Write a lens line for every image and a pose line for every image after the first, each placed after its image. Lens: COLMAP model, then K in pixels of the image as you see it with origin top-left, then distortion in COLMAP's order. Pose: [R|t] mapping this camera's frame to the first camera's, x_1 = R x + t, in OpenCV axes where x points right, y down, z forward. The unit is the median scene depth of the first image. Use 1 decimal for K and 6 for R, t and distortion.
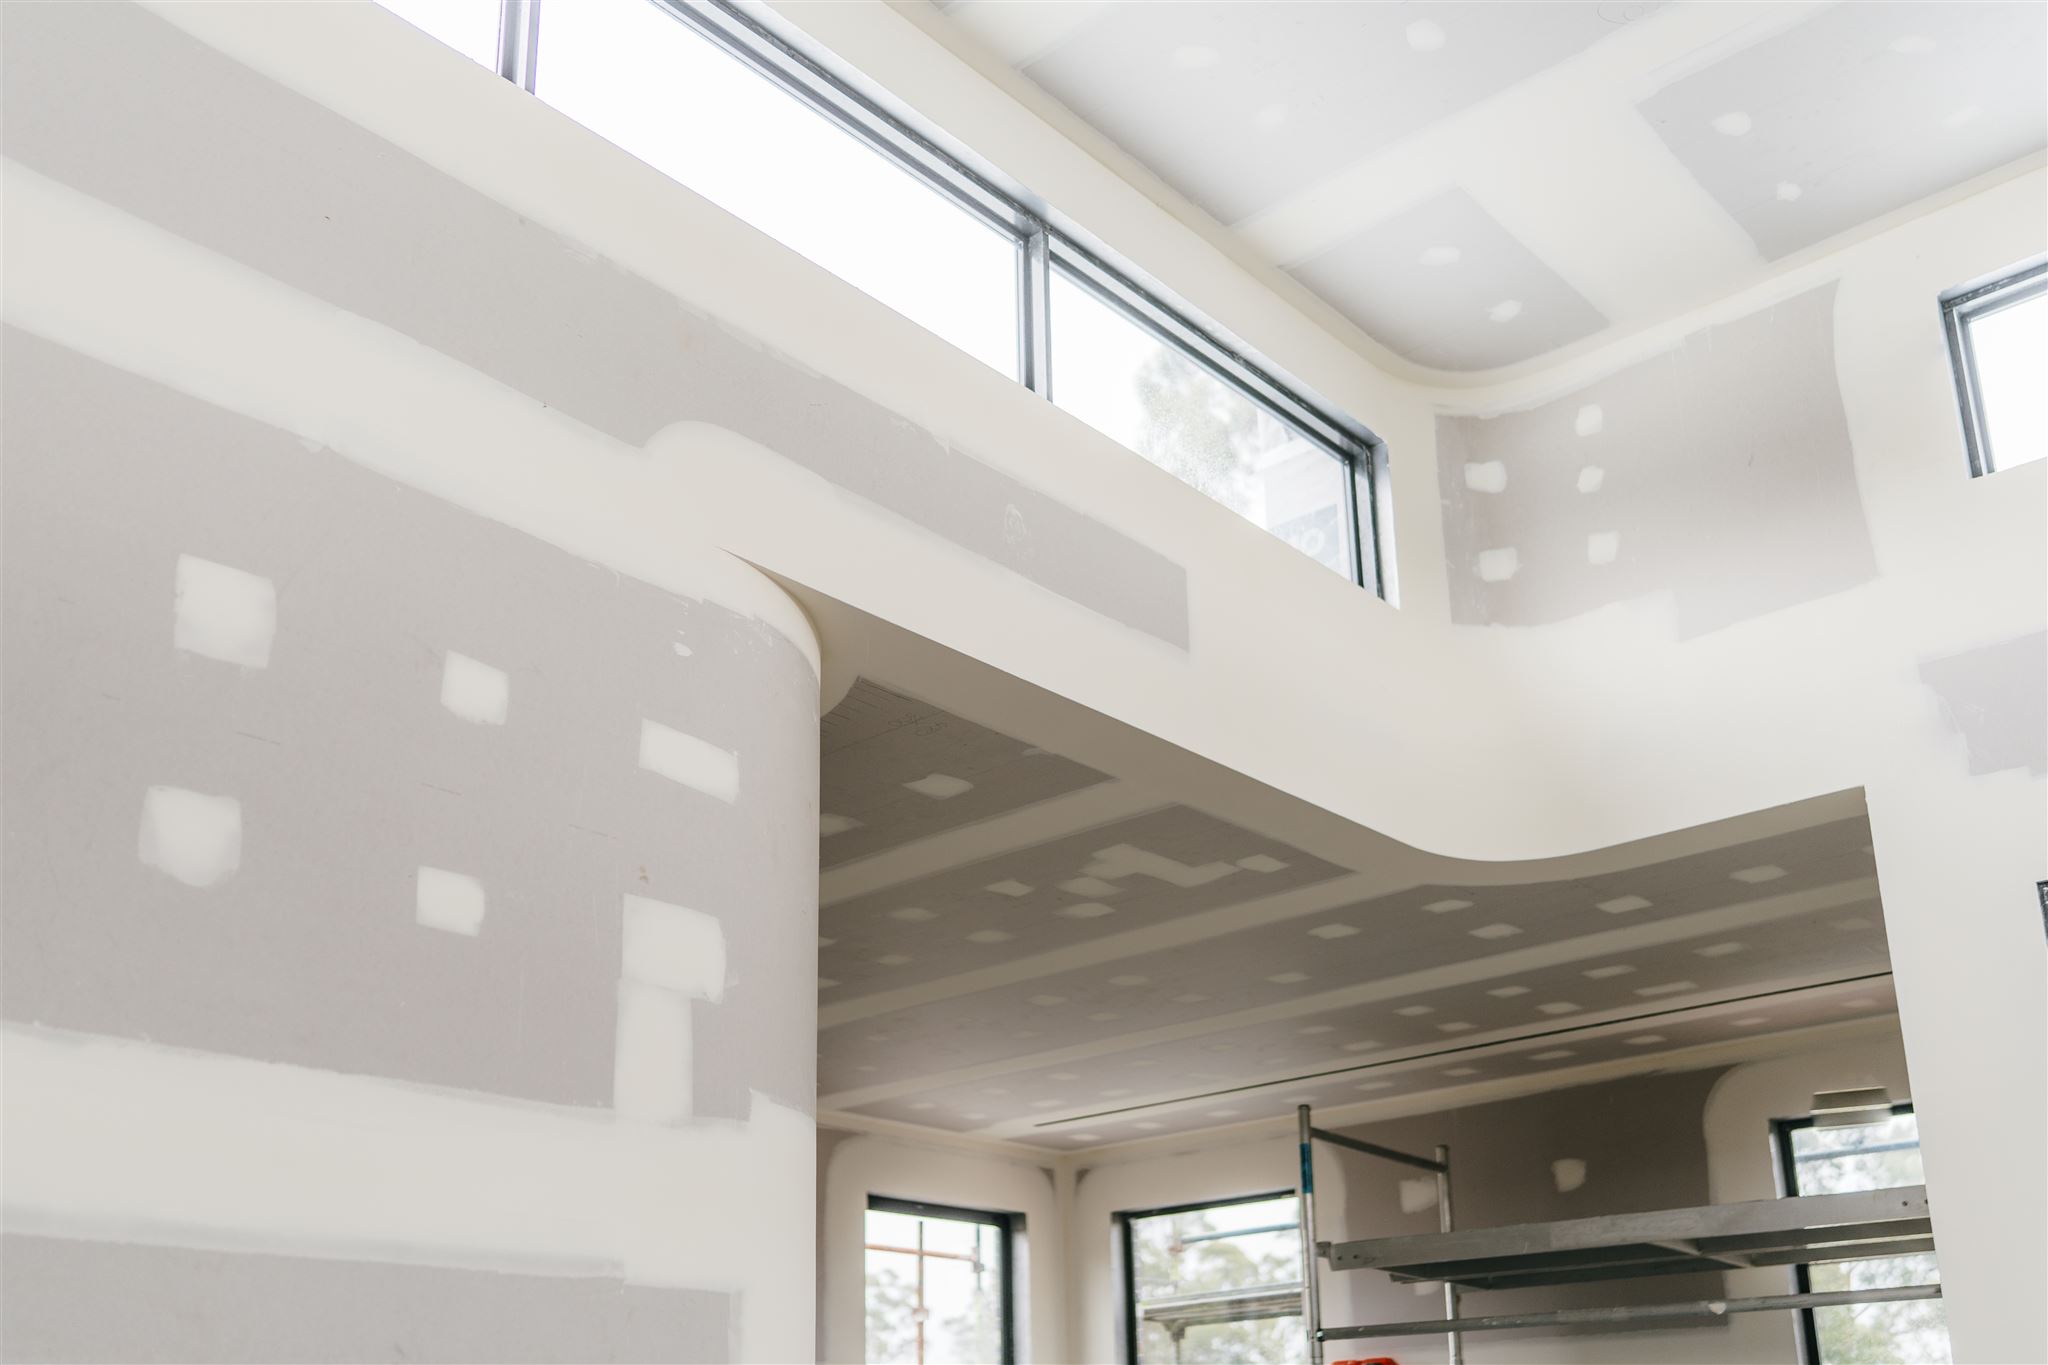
lens RADIAL K [[1986.4, 0, 1034.6], [0, 1986.4, 899.0], [0, 0, 1]] dist [0.001109, 0.000000]
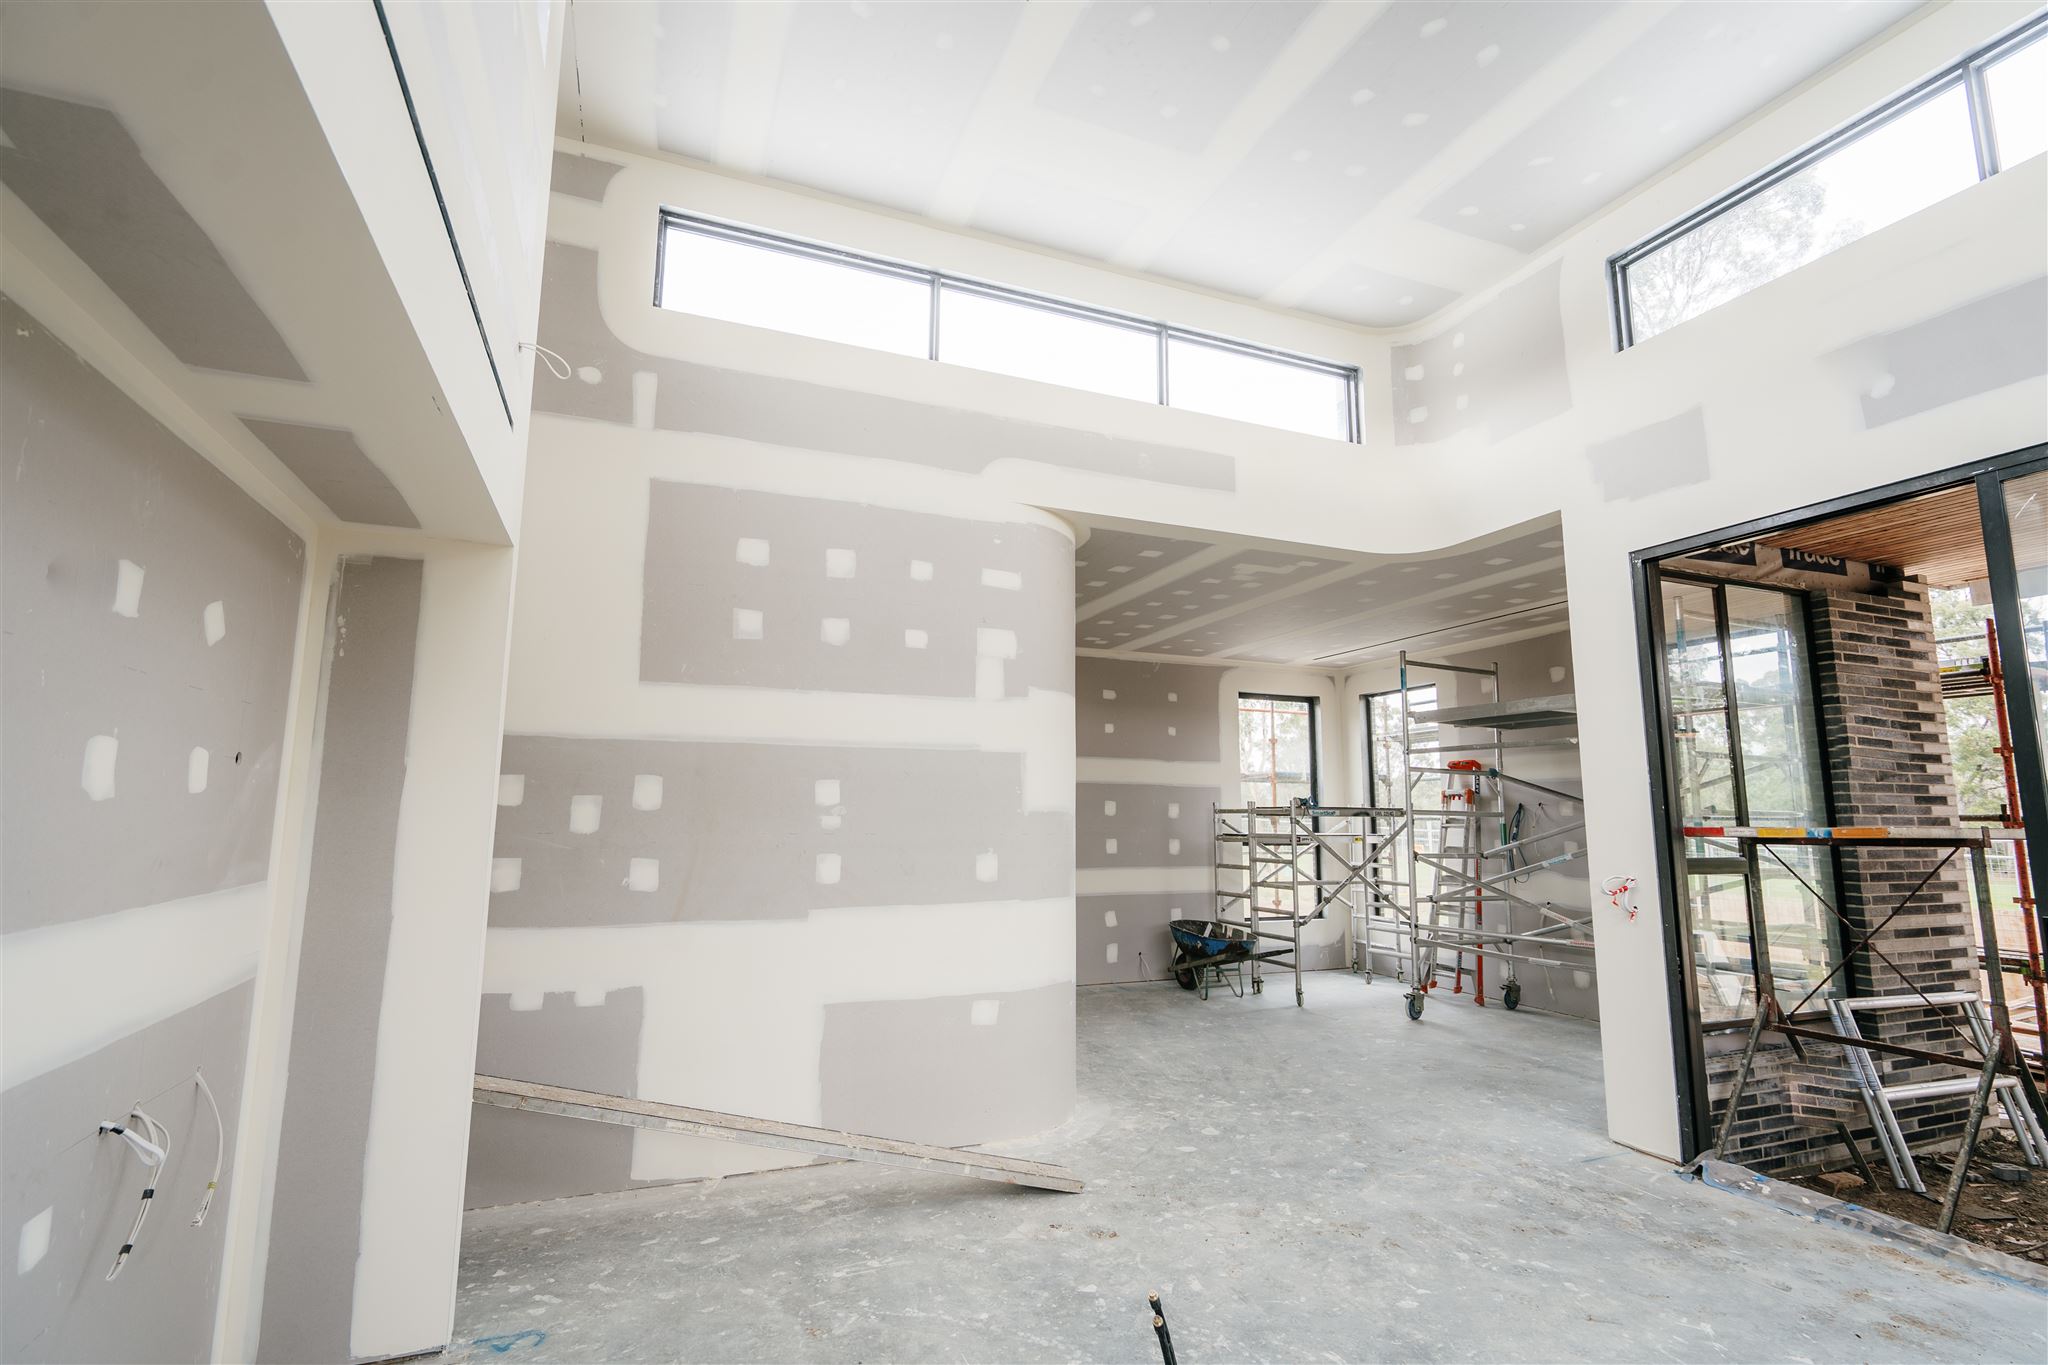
lens RADIAL K [[957.8, 0, 1006.0], [0, 957.8, 665.8], [0, 0, 1]] dist [-0.006929, -0.000059]
pose [[0.892808, -0.046093, -0.448073, 0.325367], [0.107489, 0.987814, 0.112562, -0.069566], [0.437424, -0.148660, 0.886882, -0.208263]]
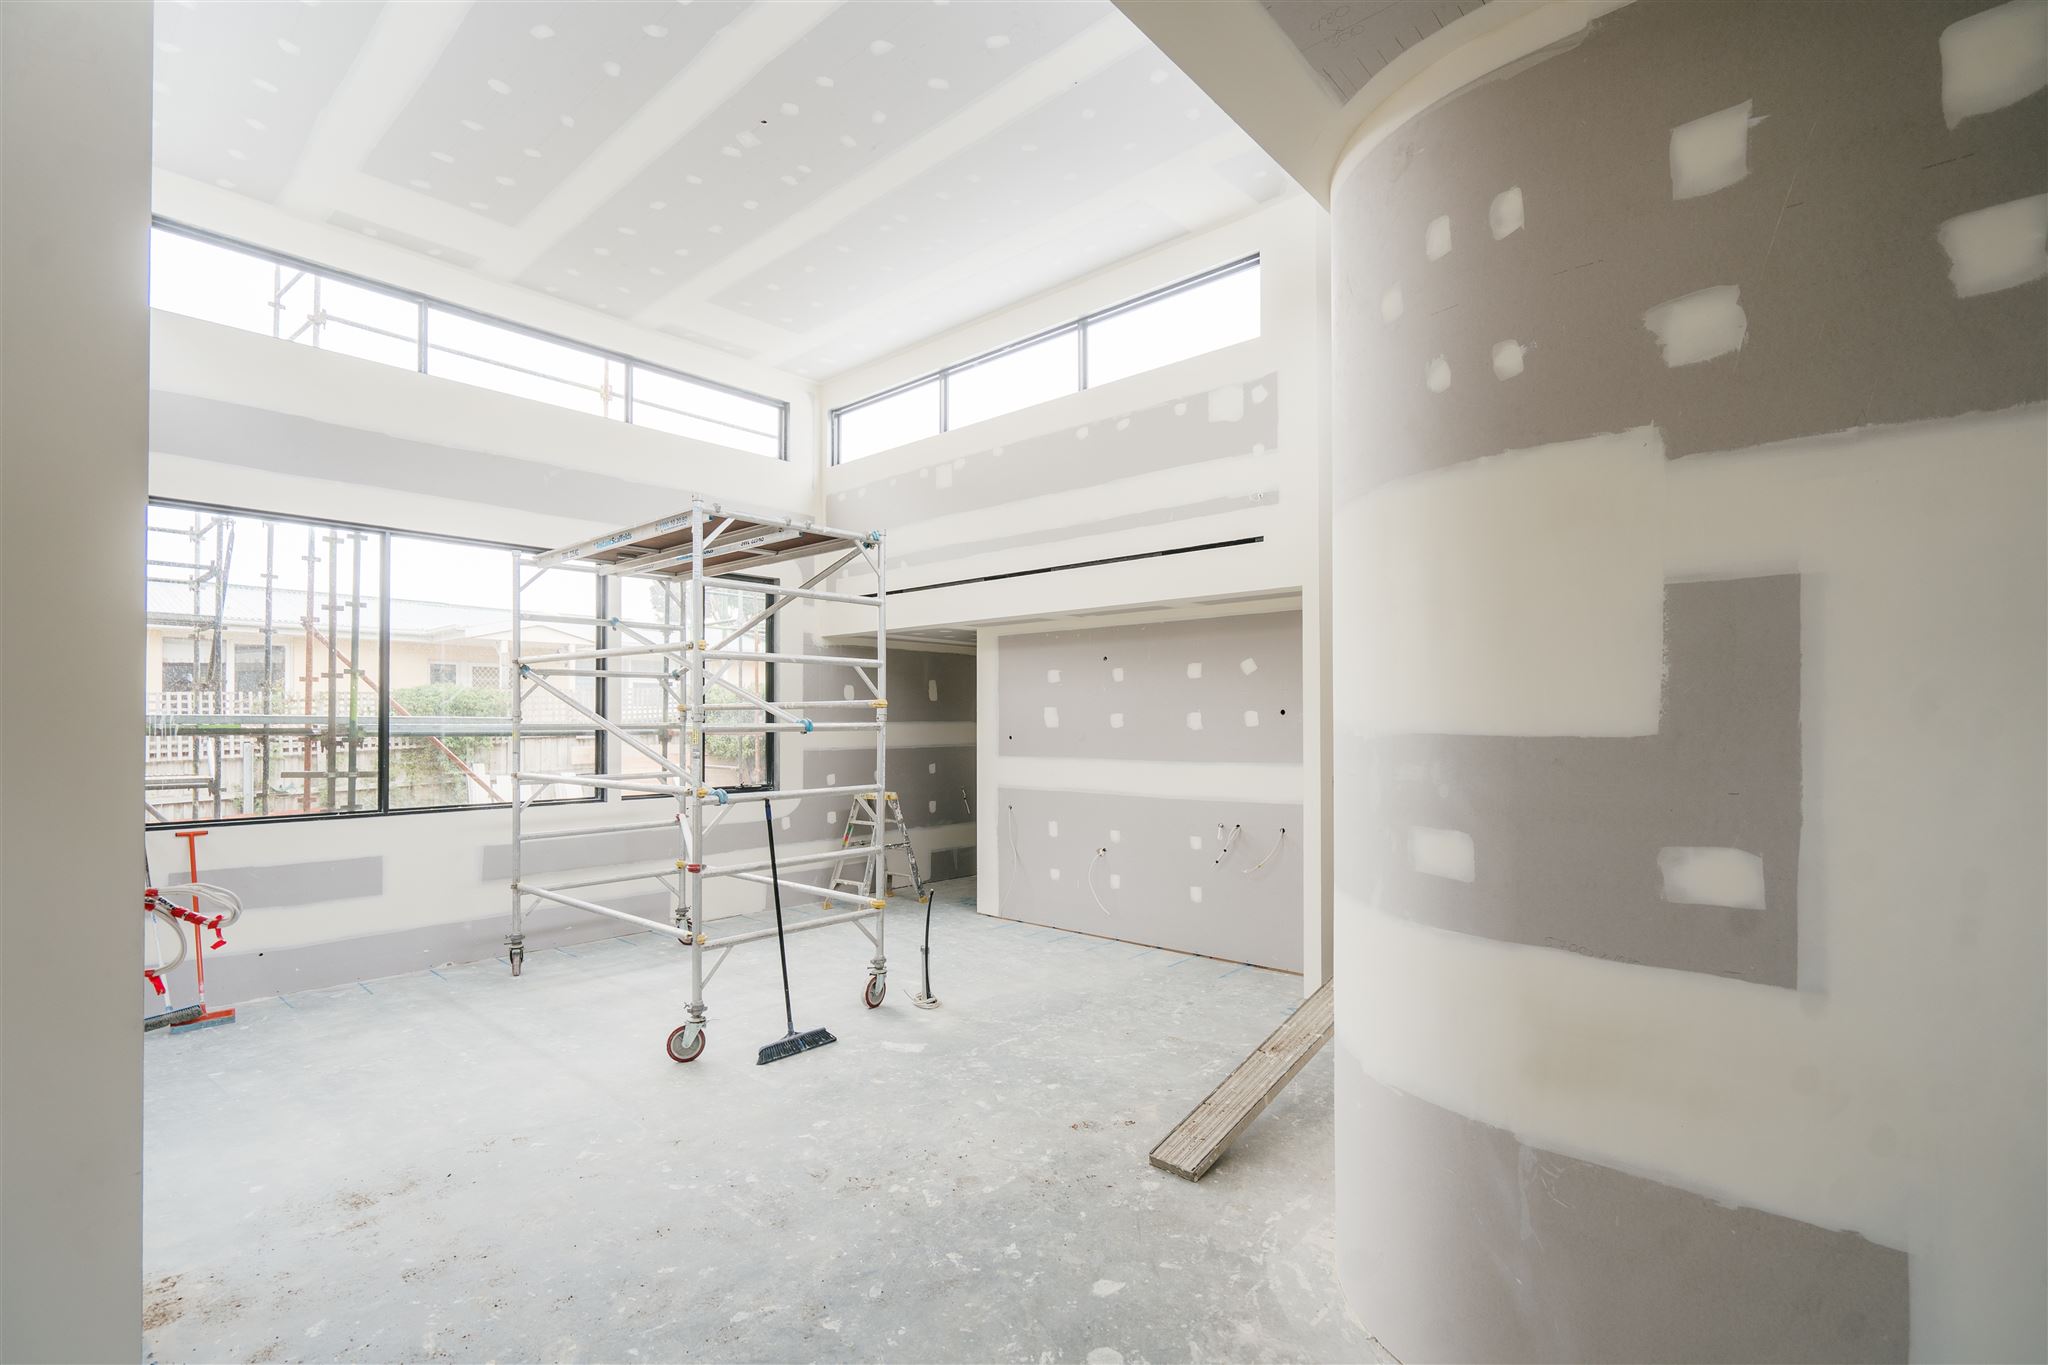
lens RADIAL K [[957.8, 0, 1013.9], [0, 957.8, 699.2], [0, 0, 1]] dist [-0.006929, -0.000059]
pose [[-0.999725, 0.022319, 0.007173, 0.097321], [0.018913, 0.948653, -0.315753, 0.348067], [-0.013852, -0.315531, -0.948814, 1.200450]]
